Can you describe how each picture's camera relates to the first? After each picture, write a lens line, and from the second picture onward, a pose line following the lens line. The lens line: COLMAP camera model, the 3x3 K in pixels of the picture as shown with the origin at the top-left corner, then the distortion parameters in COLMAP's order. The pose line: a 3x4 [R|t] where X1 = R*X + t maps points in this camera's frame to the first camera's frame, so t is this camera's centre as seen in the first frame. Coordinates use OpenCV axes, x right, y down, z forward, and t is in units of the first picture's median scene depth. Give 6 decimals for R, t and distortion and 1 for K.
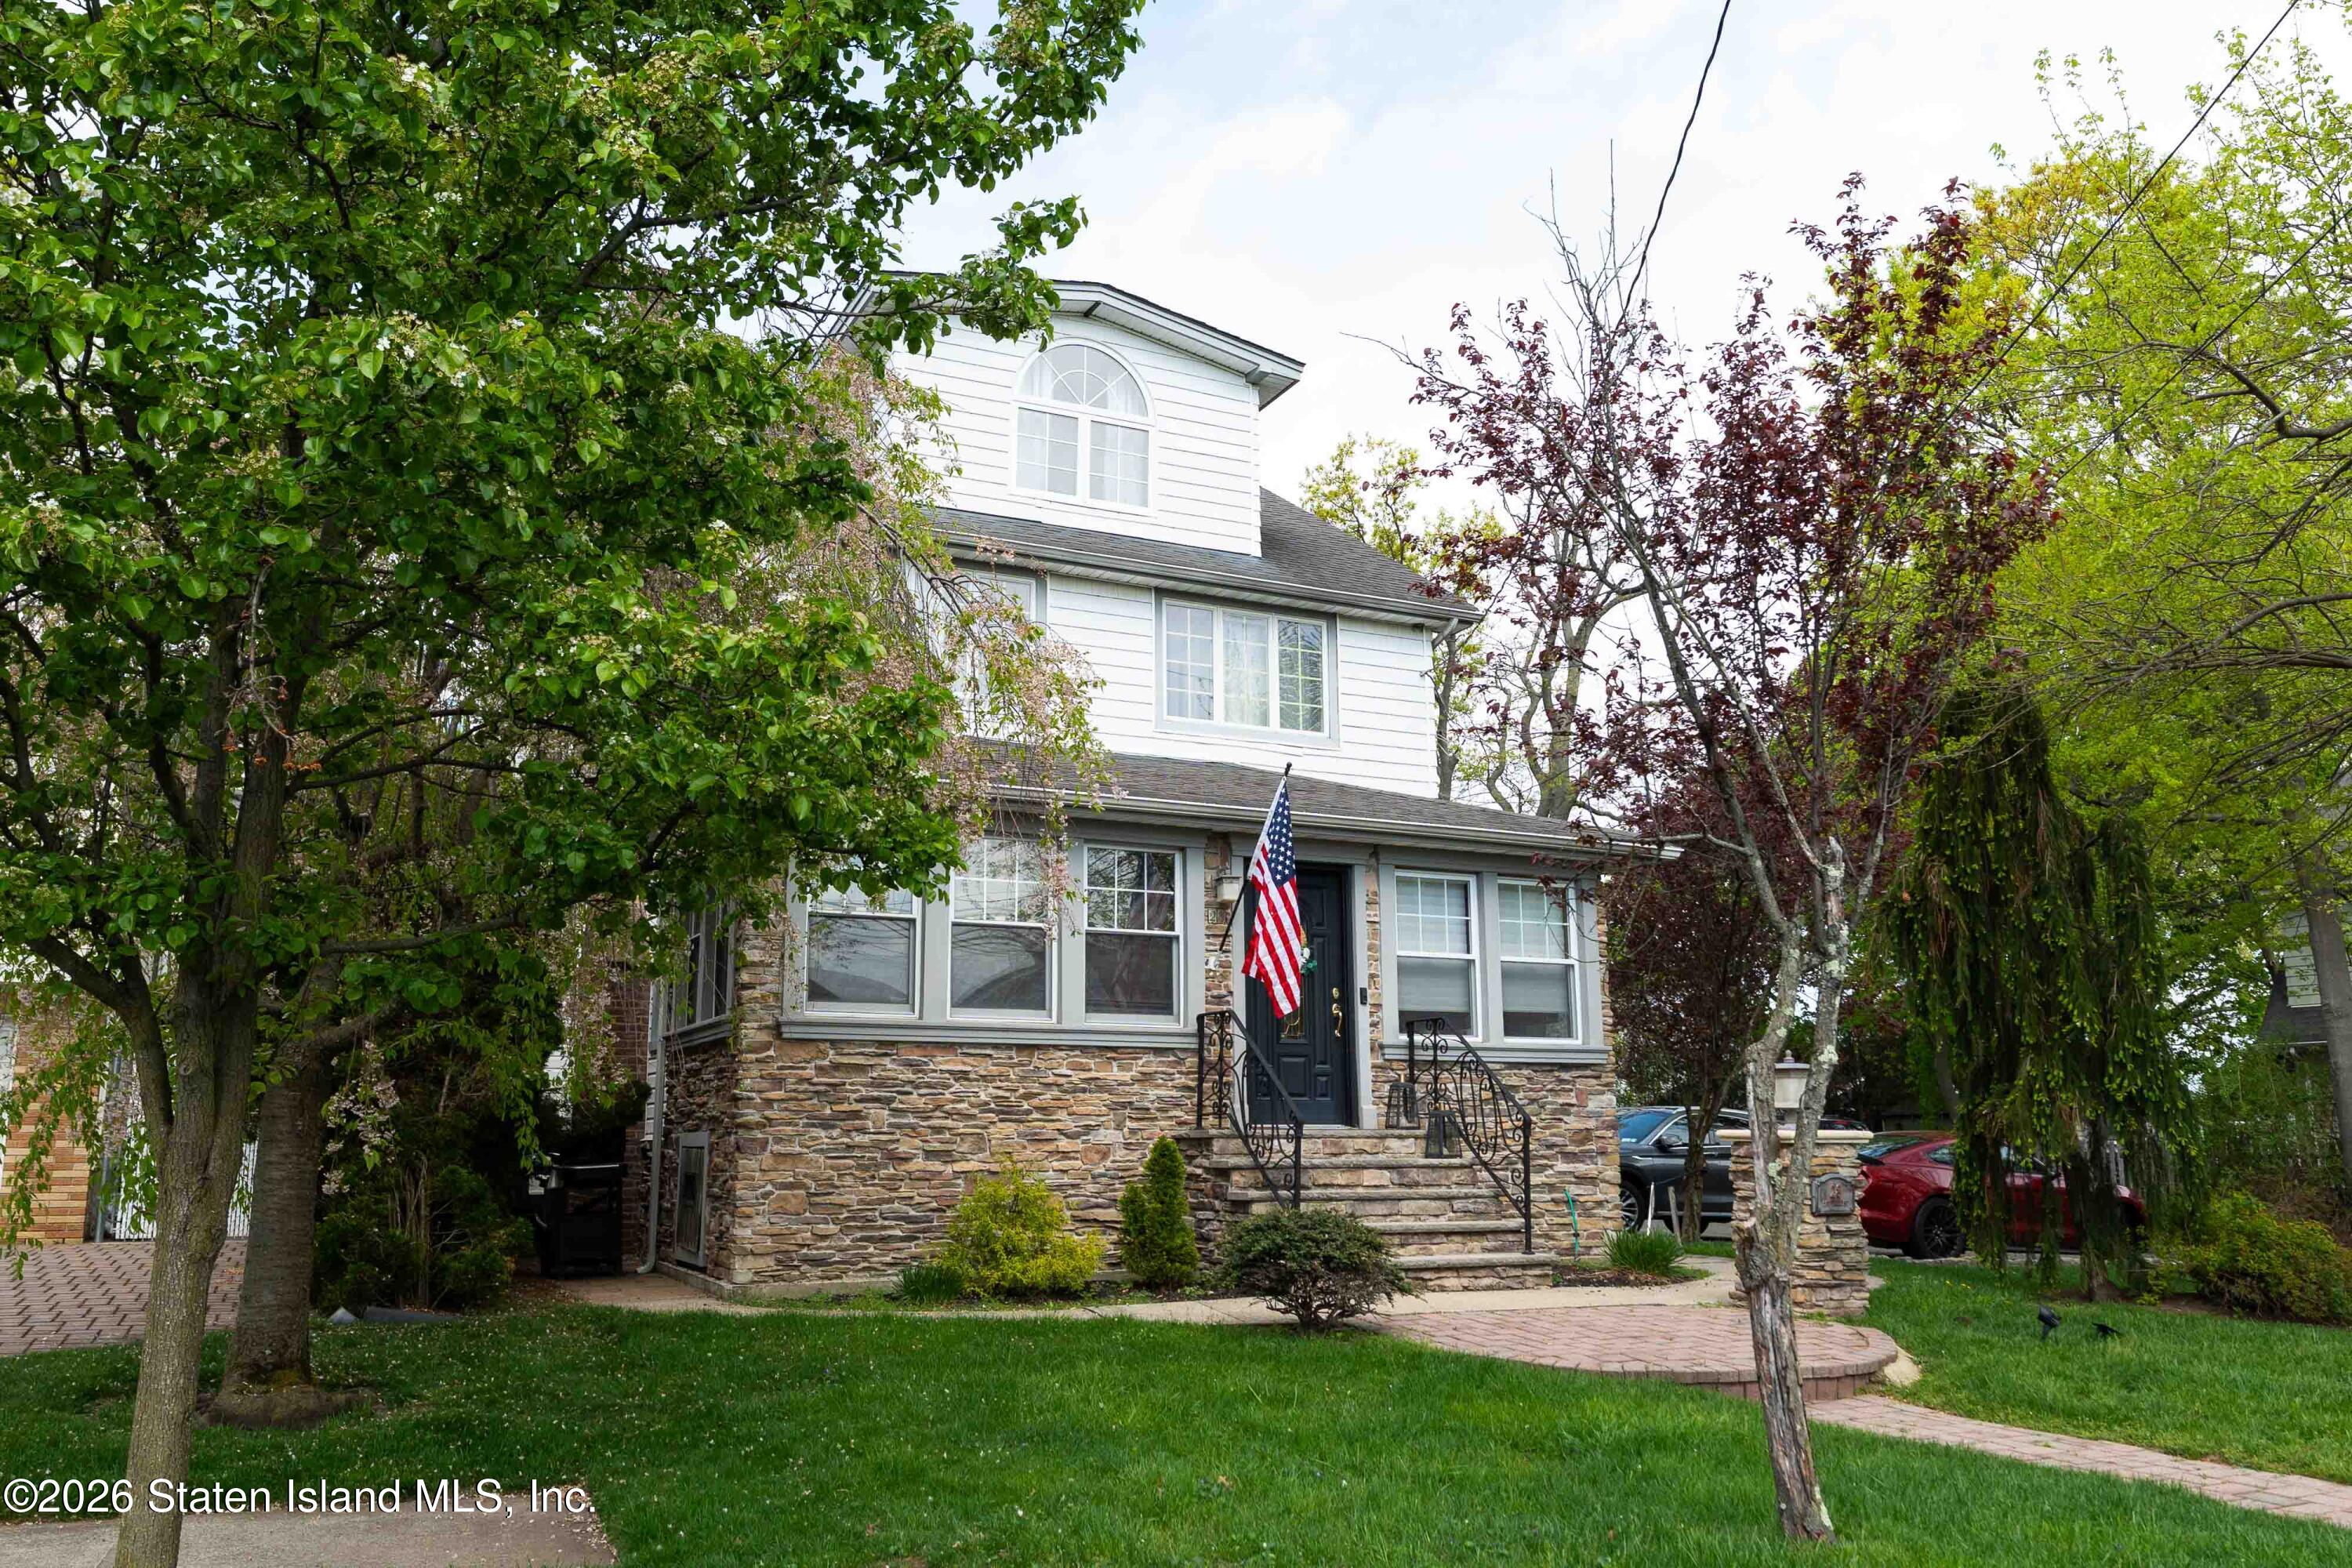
lens RADIAL K [[1788.4, 0, 1170.2], [0, 1788.4, 806.4], [0, 0, 1]] dist [-0.004687, 0.001010]
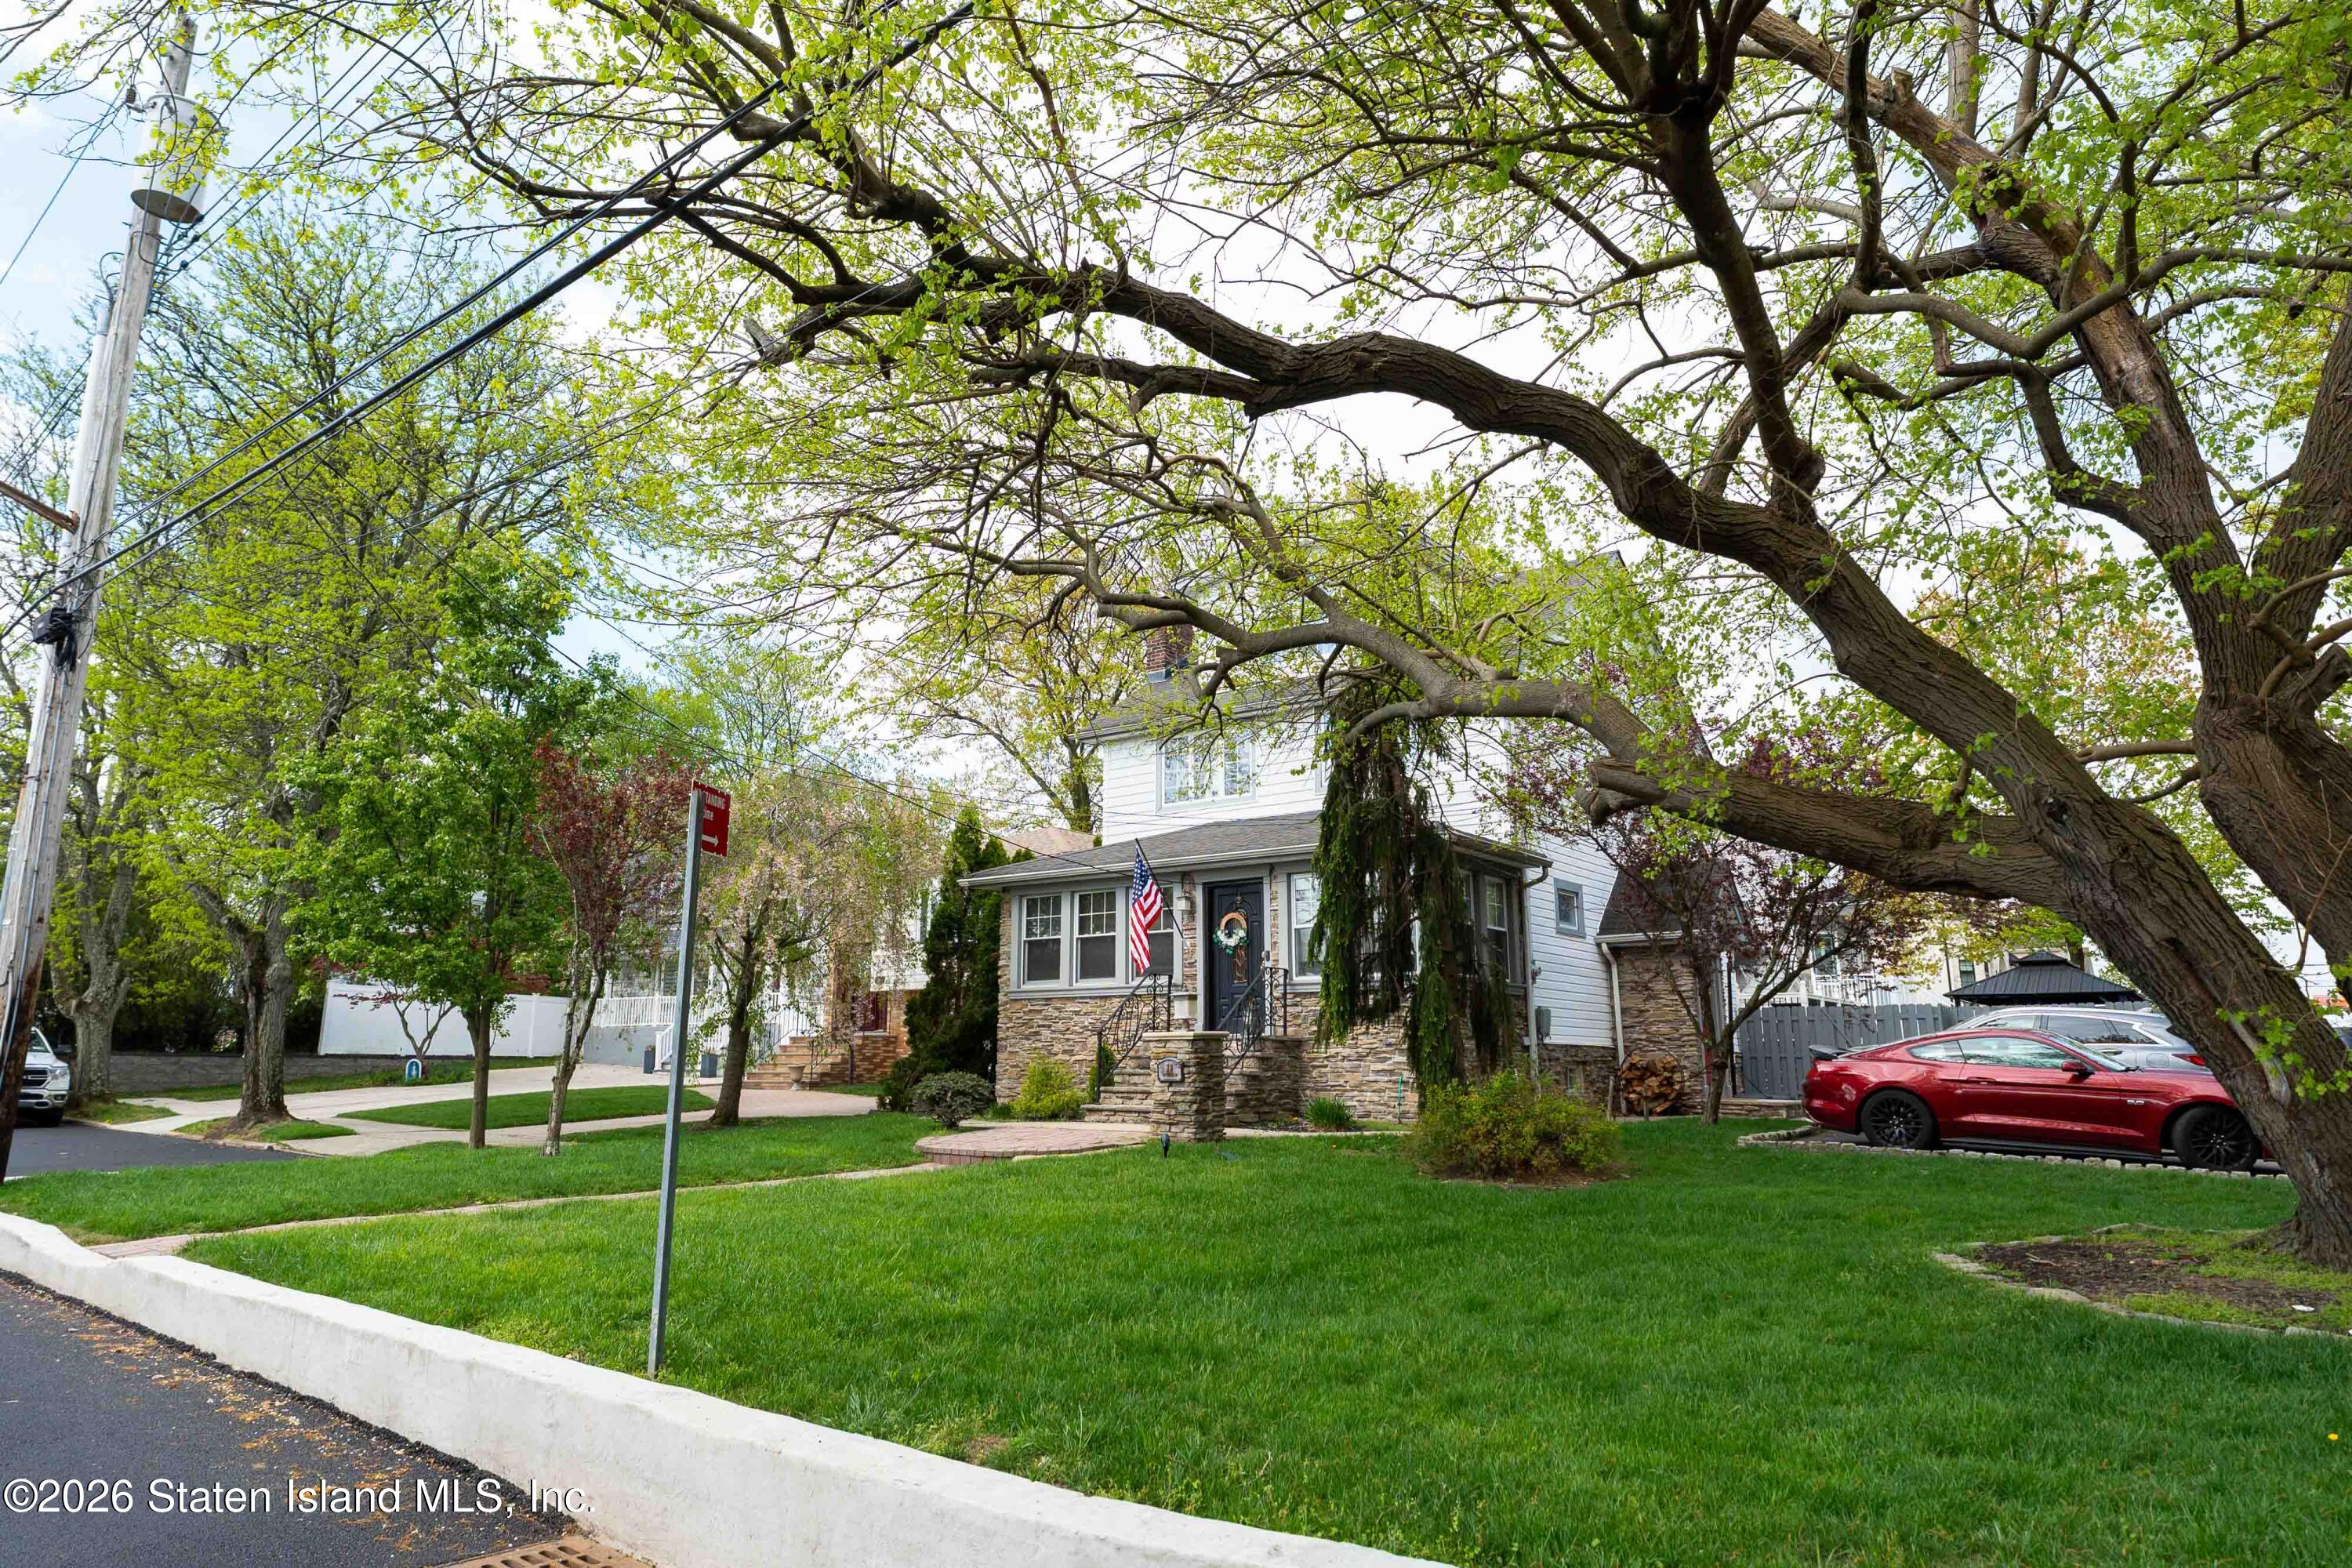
lens RADIAL K [[1440.4, 0, 1178.8], [0, 1440.4, 785.4], [0, 0, 1]] dist [-0.001749, -0.004192]
pose [[0.473162, -0.167709, -0.864865, 1.386441], [0.163943, 0.981327, -0.100600, 0.079134], [0.865587, -0.094189, 0.491821, 0.312923]]
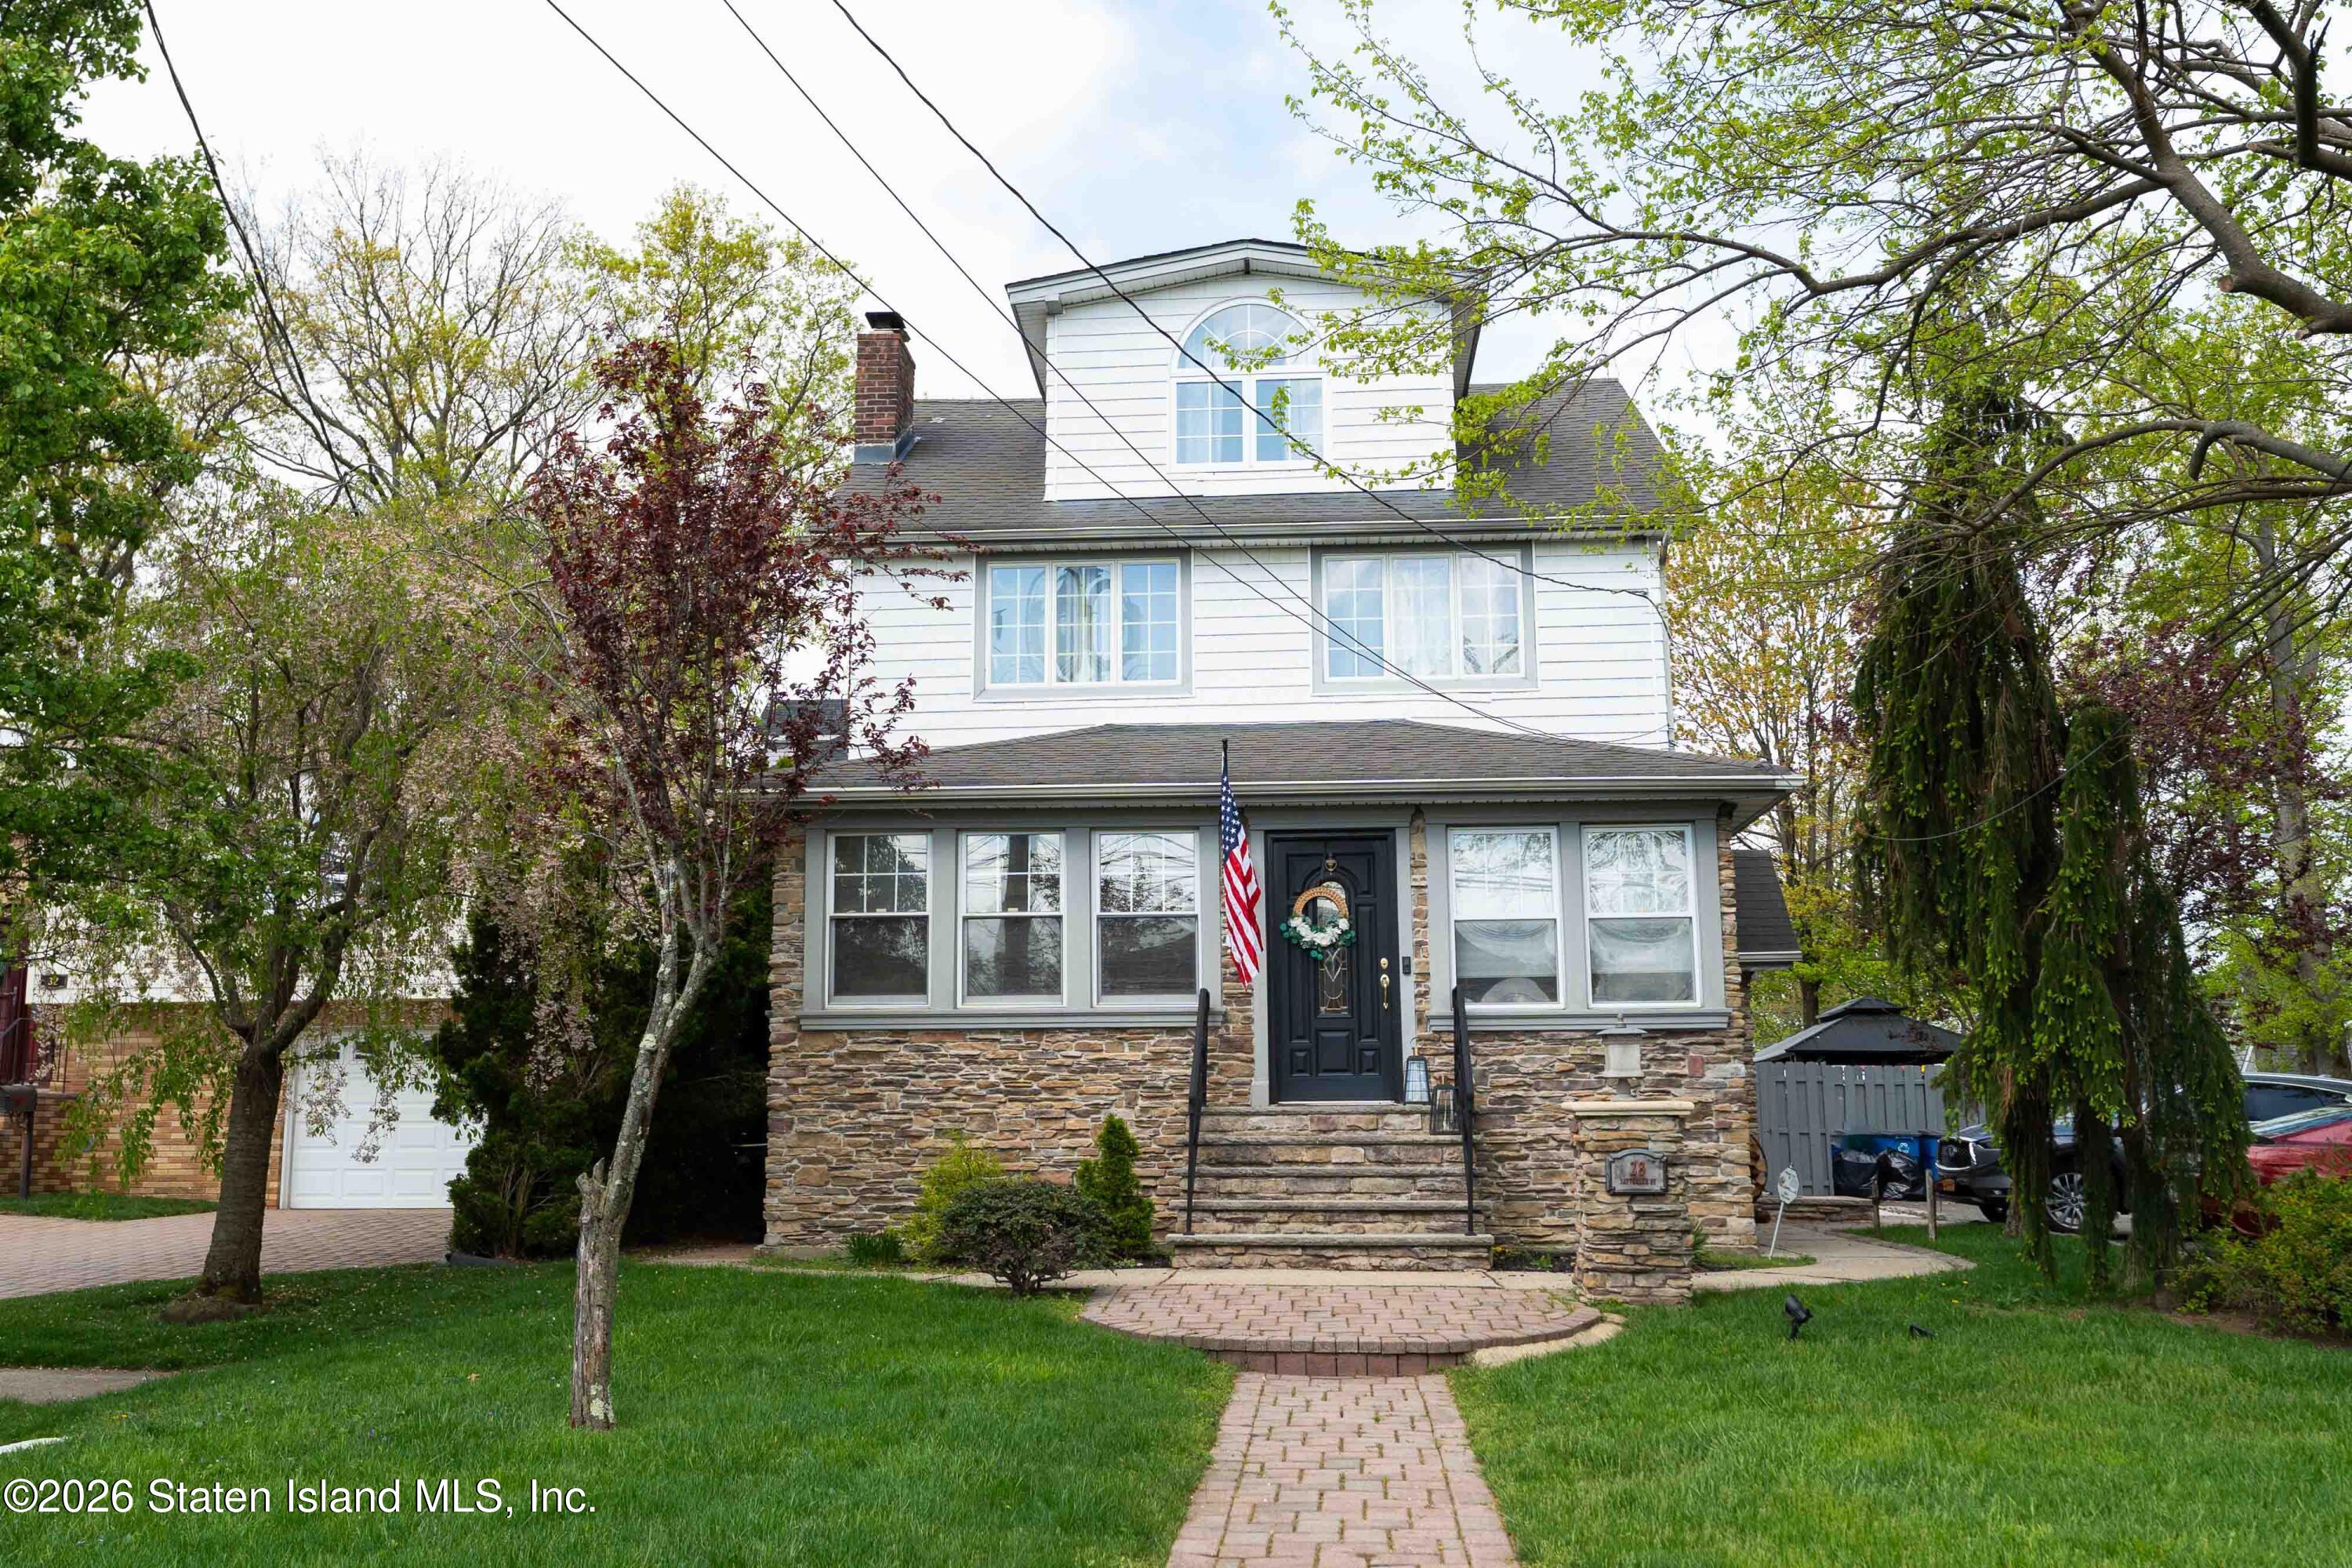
lens RADIAL K [[2085.9, 0, 1176.9], [0, 2085.9, 776.7], [0, 0, 1]] dist [-0.003535, 0.009274]
pose [[0.869119, -0.087299, -0.486839, 0.607640], [0.096485, 0.995315, -0.006230, 0.001475], [0.485102, -0.041558, 0.873470, -0.025834]]
